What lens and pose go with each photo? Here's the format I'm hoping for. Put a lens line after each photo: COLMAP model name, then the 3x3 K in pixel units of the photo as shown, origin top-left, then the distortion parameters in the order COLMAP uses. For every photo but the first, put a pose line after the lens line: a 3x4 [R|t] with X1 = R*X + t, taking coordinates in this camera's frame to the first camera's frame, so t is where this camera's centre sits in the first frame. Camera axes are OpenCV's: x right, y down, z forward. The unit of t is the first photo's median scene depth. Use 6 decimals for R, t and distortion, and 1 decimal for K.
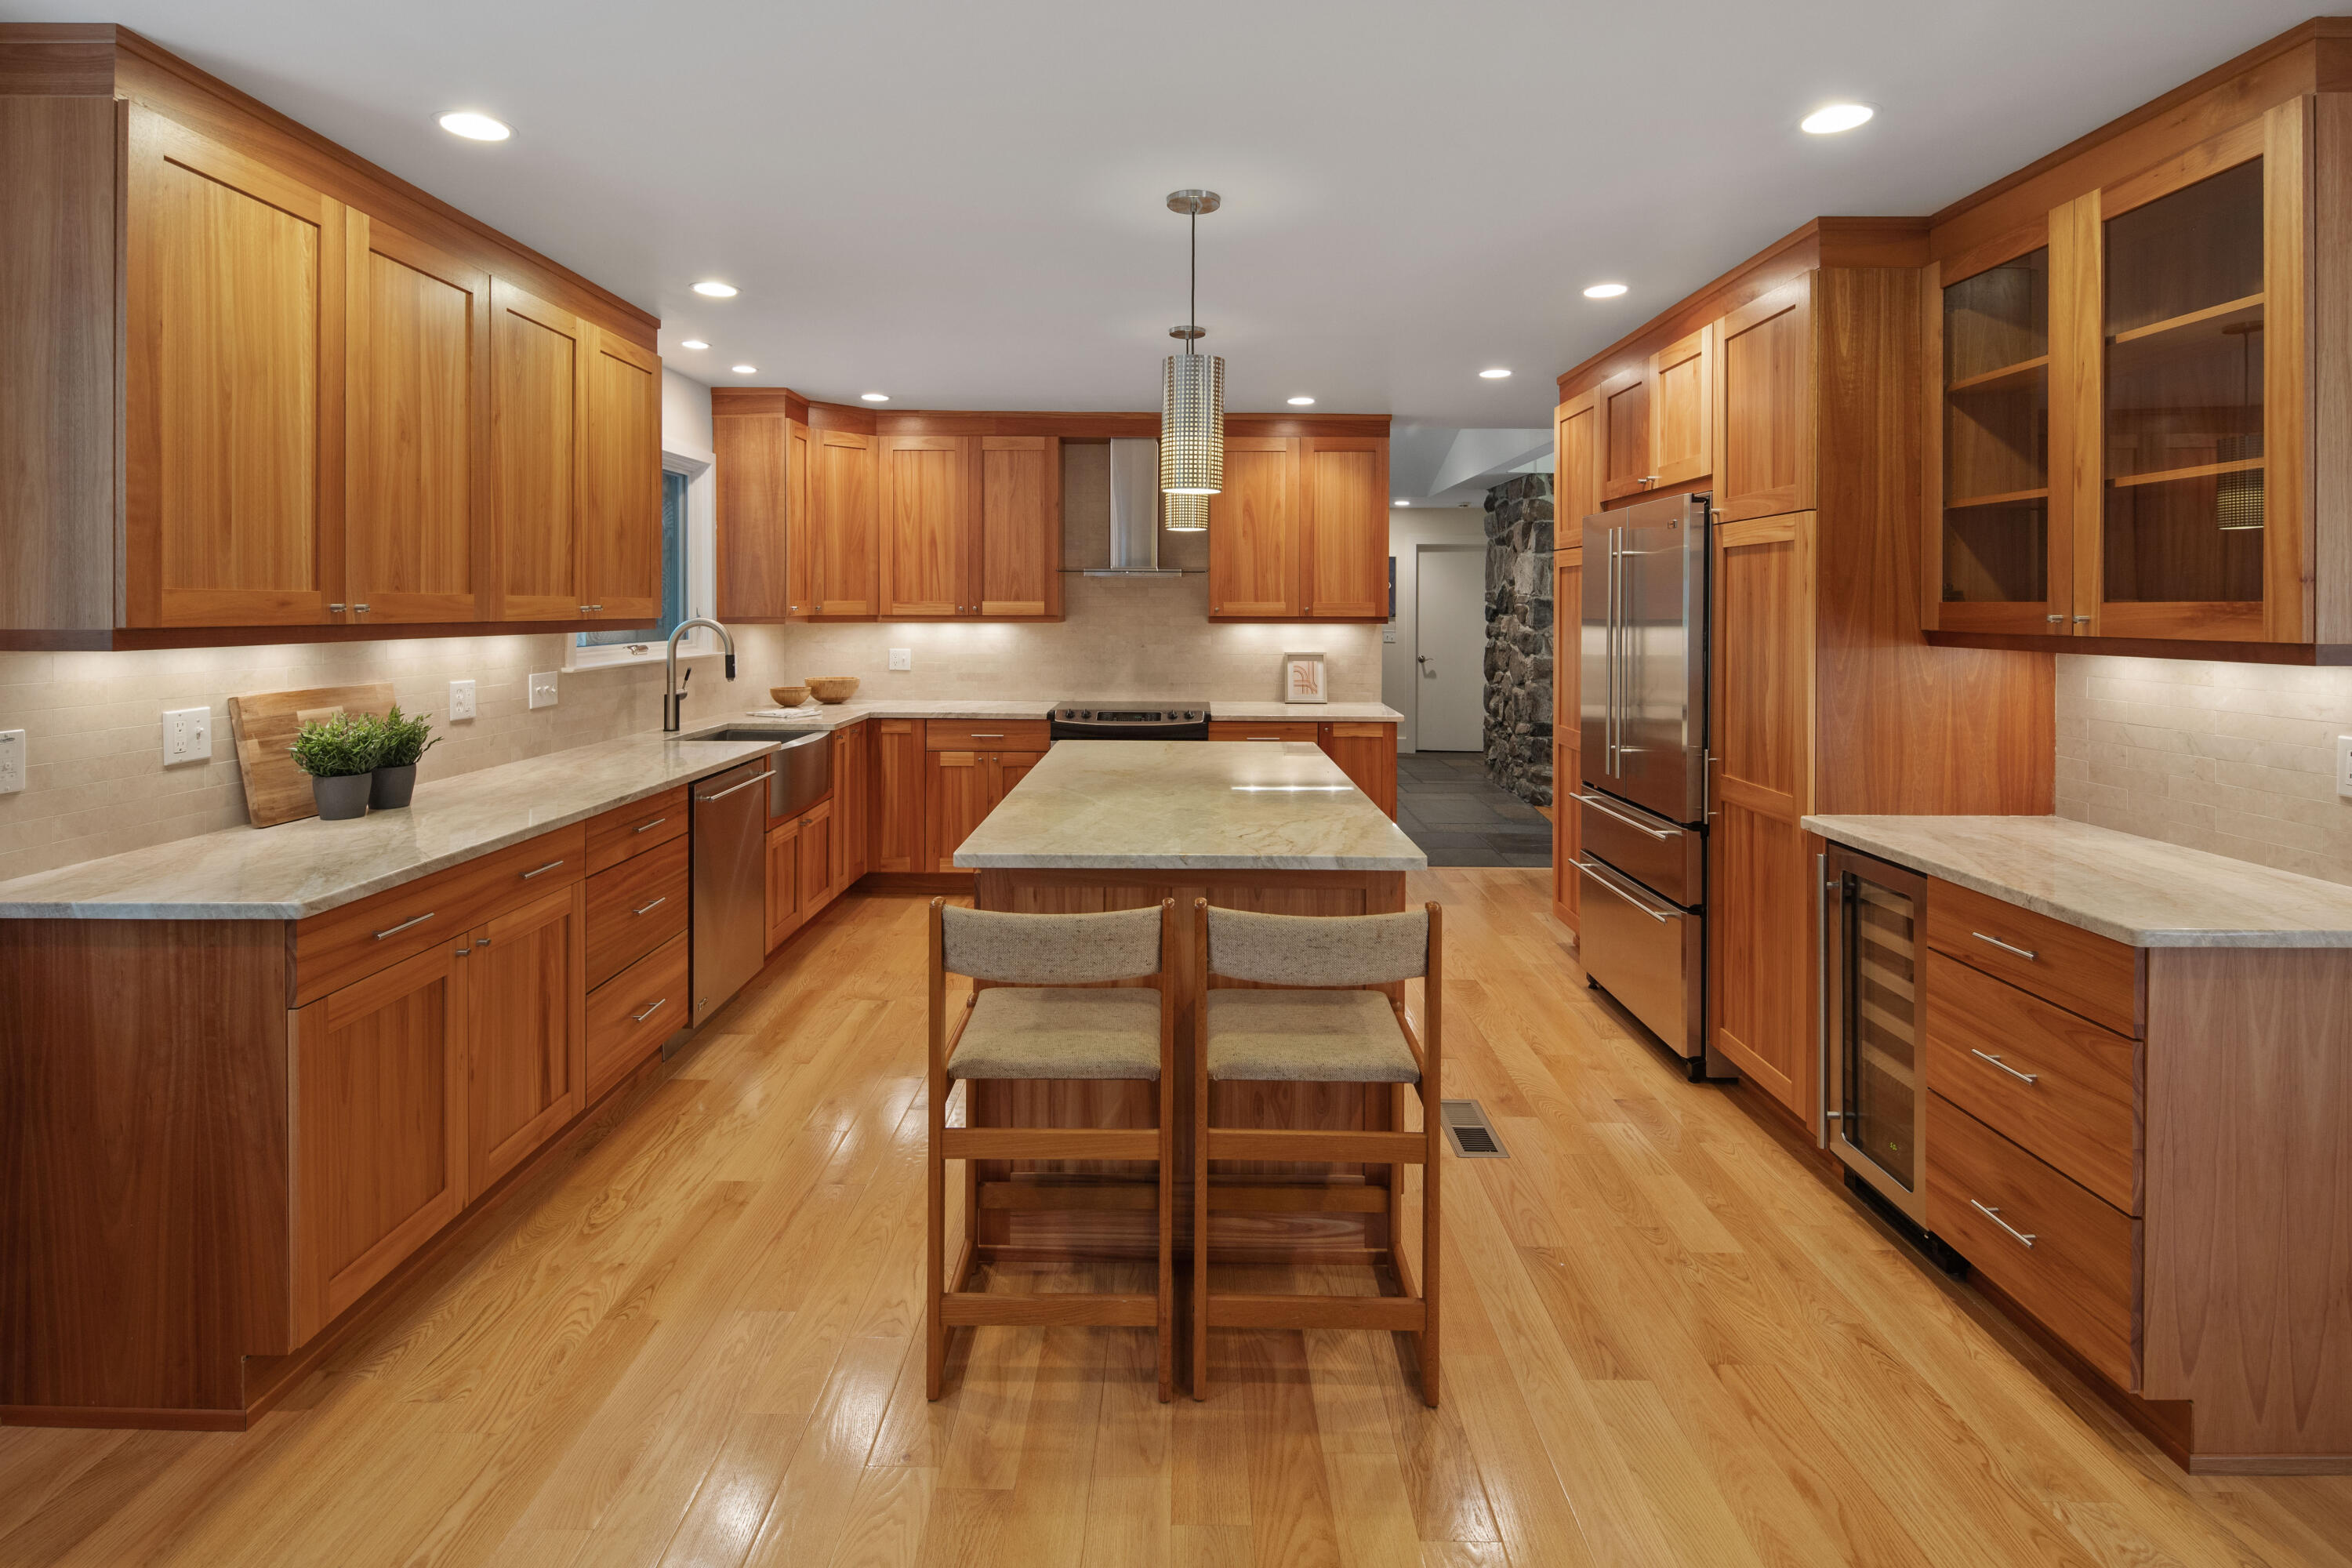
lens RADIAL K [[1154.5, 0, 1177.0], [0, 1154.5, 608.4], [0, 0, 1]] dist [0.002293, -0.005267]
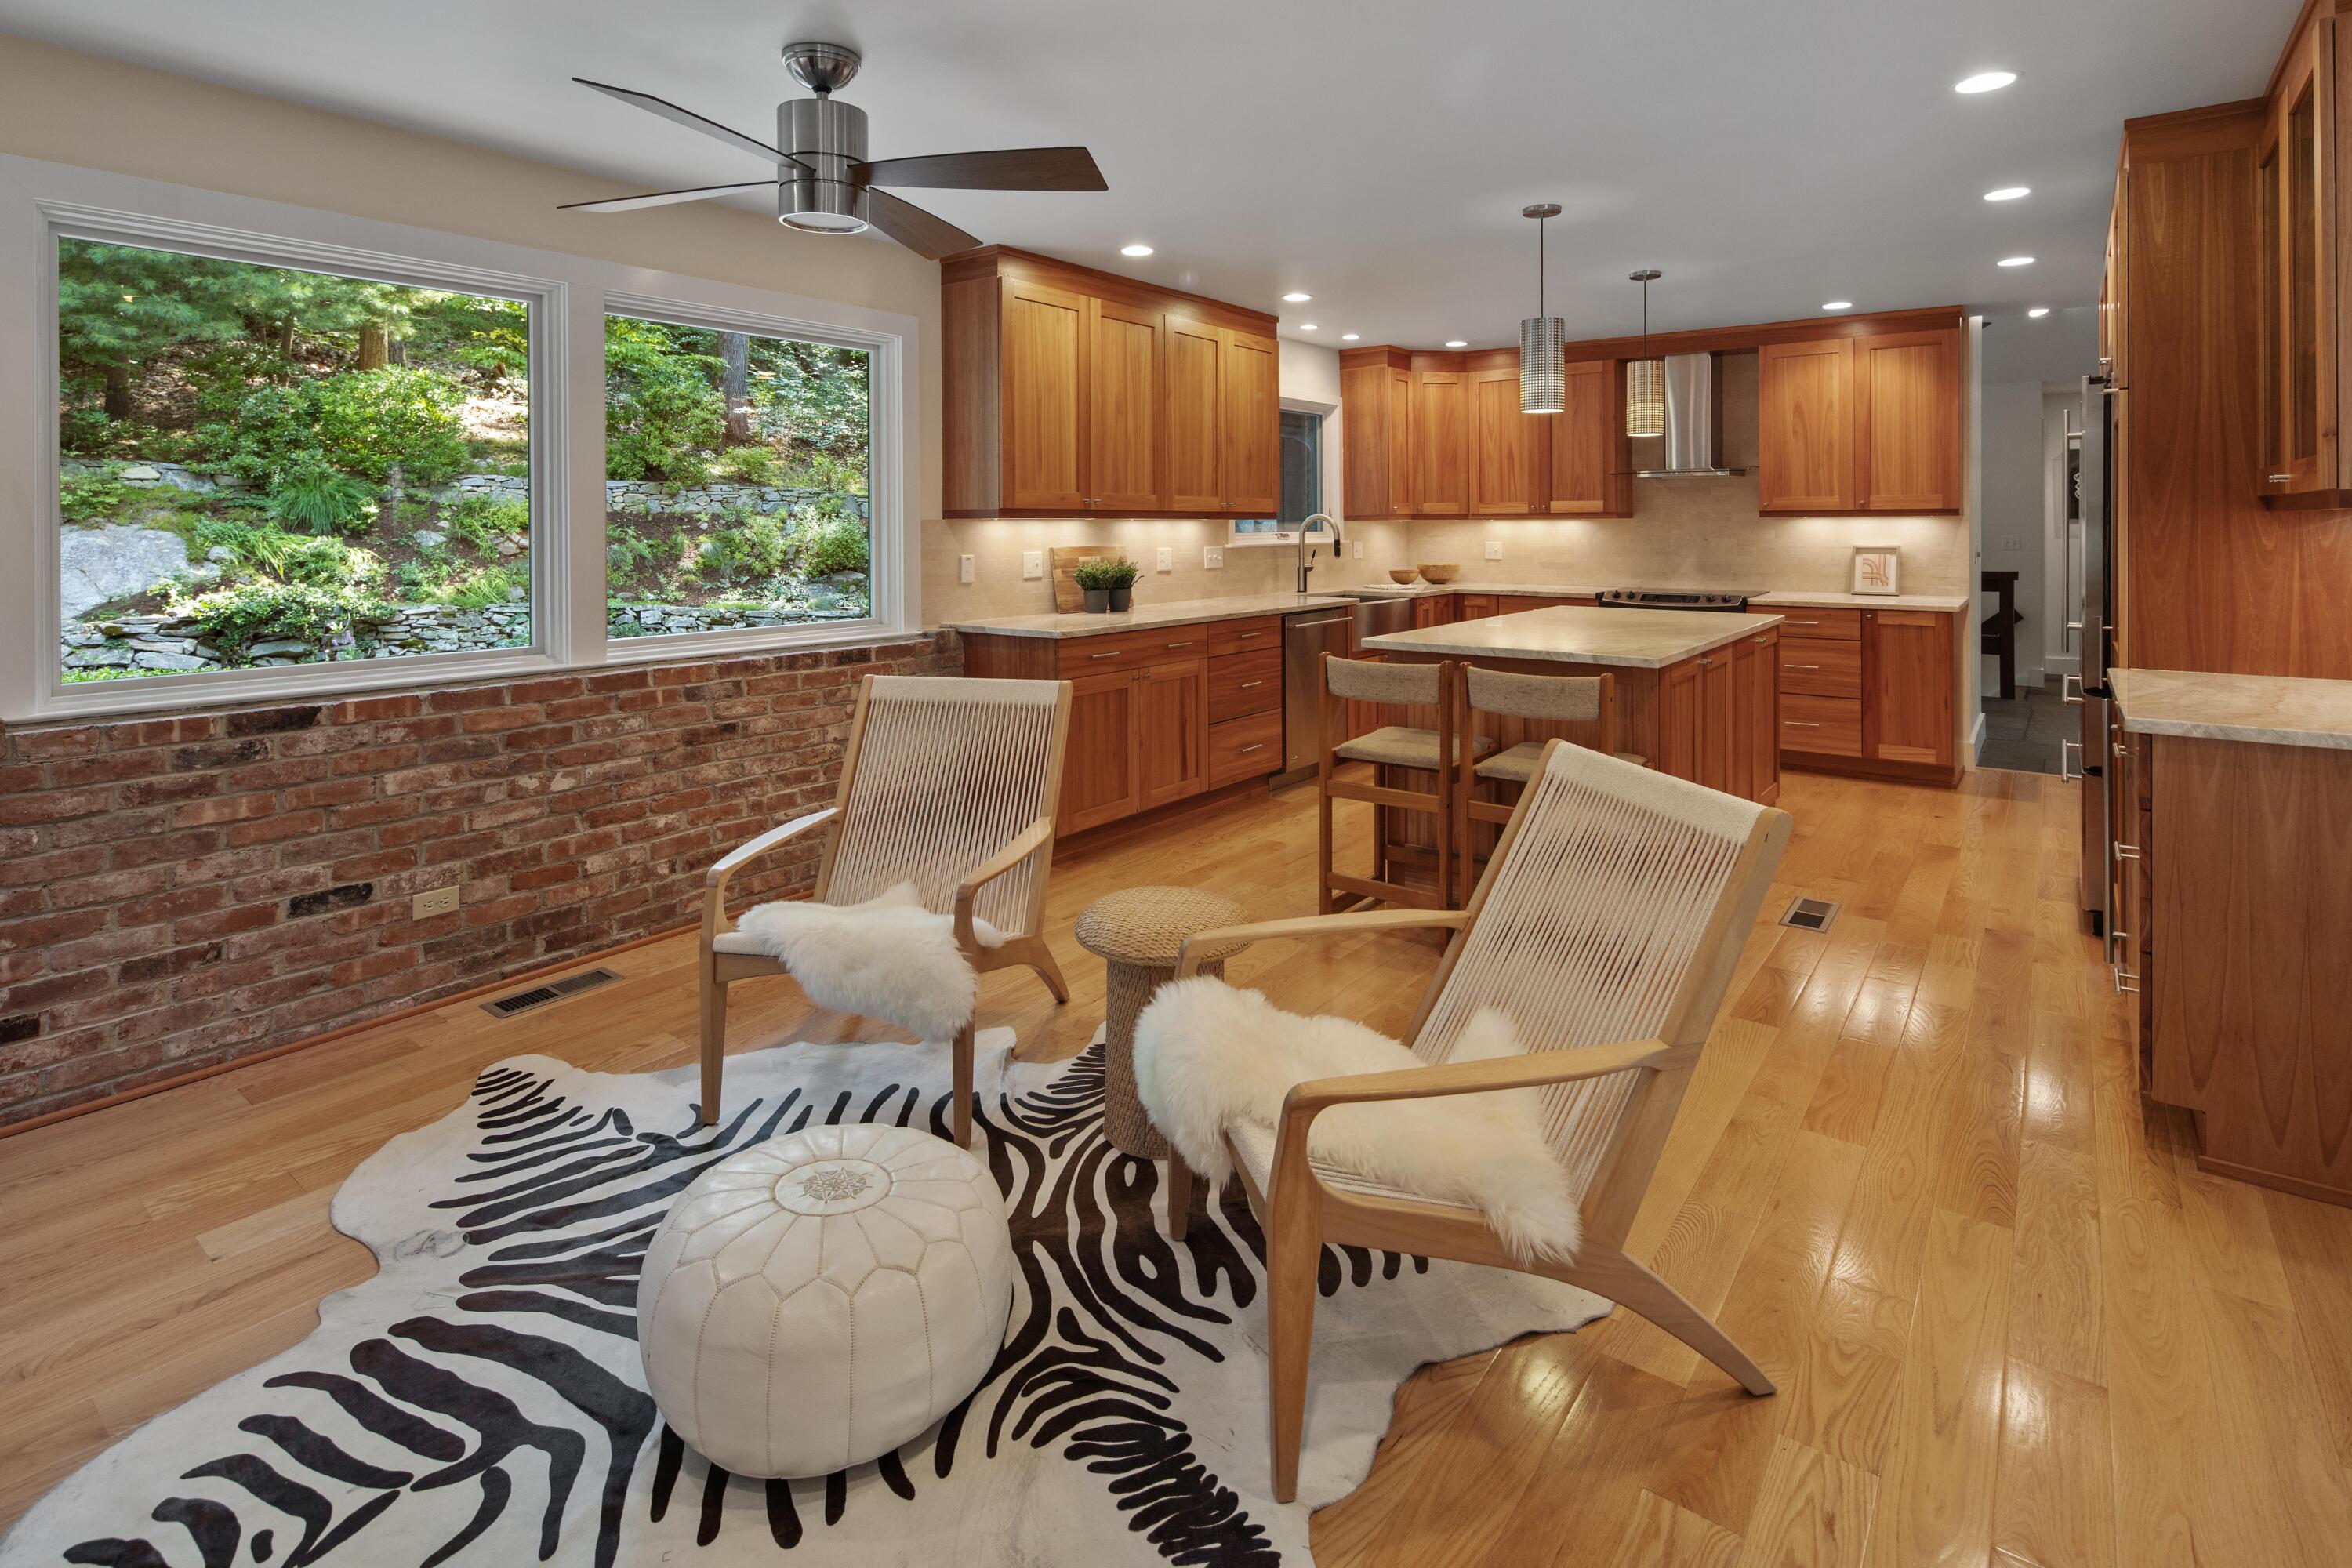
lens RADIAL K [[1154.5, 0, 1154.8], [0, 1154.5, 530.7], [0, 0, 1]] dist [0.002293, -0.005267]
pose [[0.789847, -0.004451, -0.613287, 0.495389], [0.006328, 0.999980, 0.000893, 0.042026], [0.613271, -0.004587, 0.789859, -0.423546]]
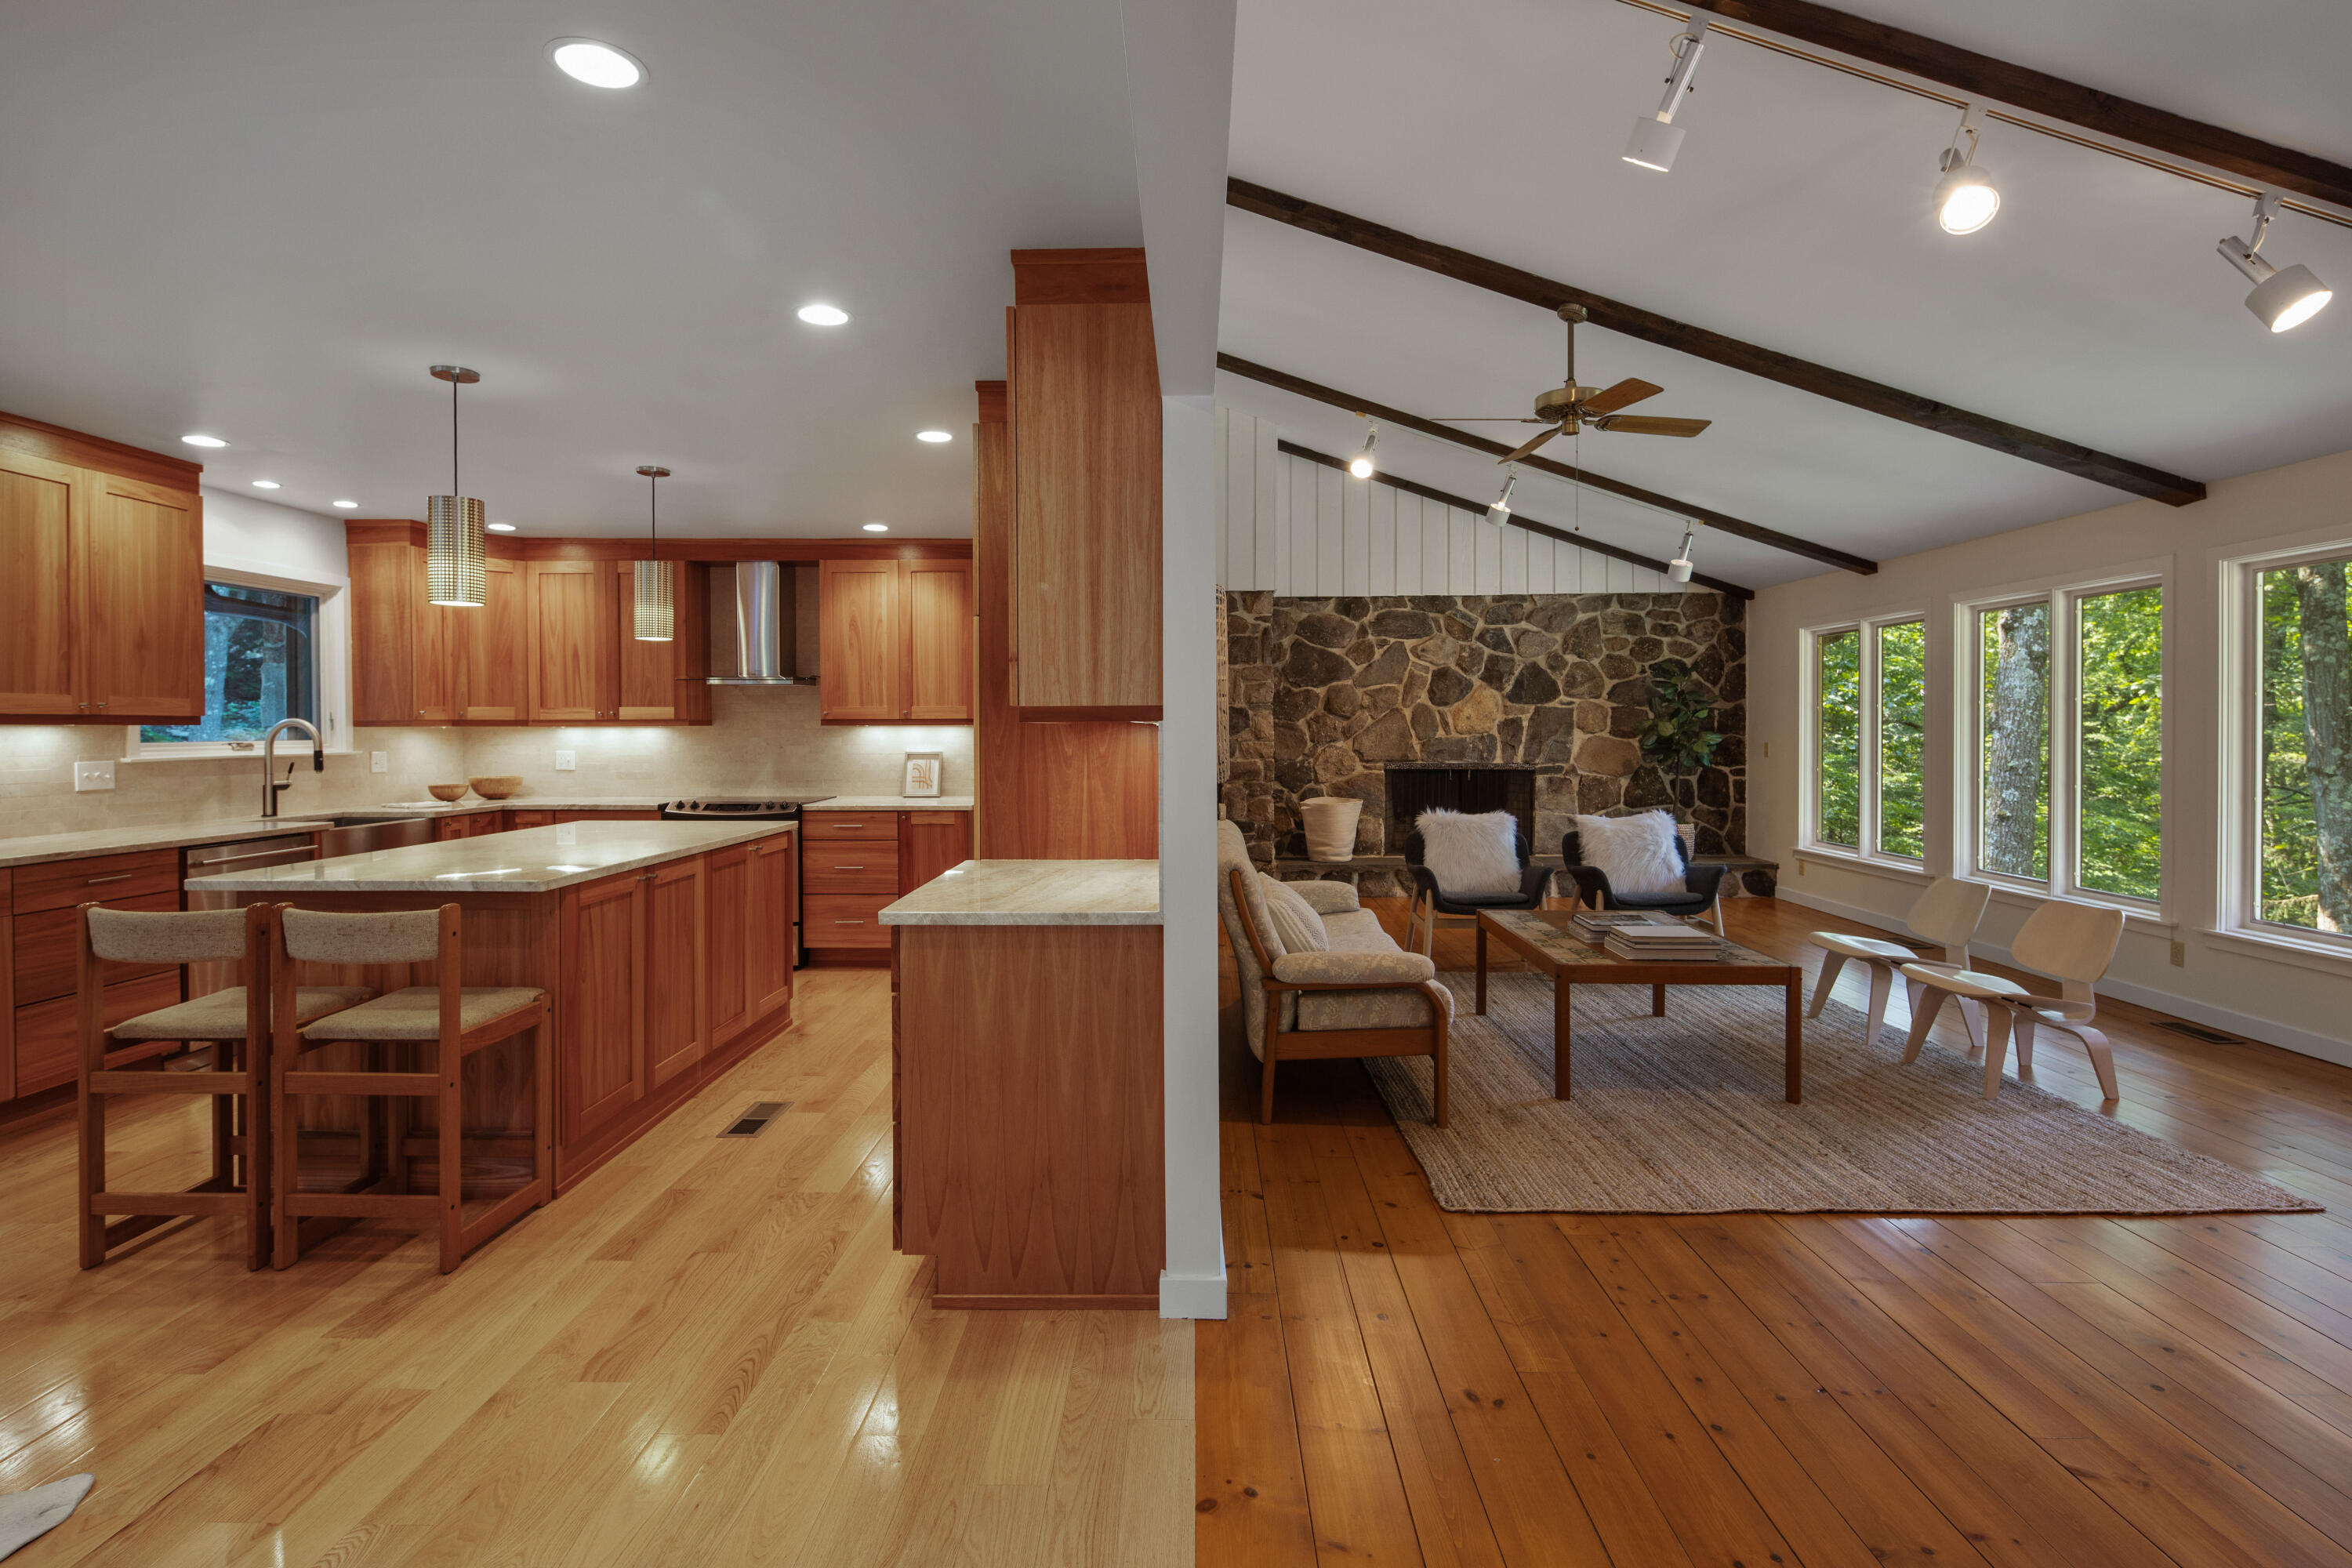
lens RADIAL K [[1154.5, 0, 1184.3], [0, 1154.5, 731.0], [0, 0, 1]] dist [0.002293, -0.005267]
pose [[0.999978, -0.005594, -0.003445, 0.779706], [0.005595, 0.999984, 0.000231, 0.040085], [0.003444, -0.000251, 0.999994, -0.252347]]
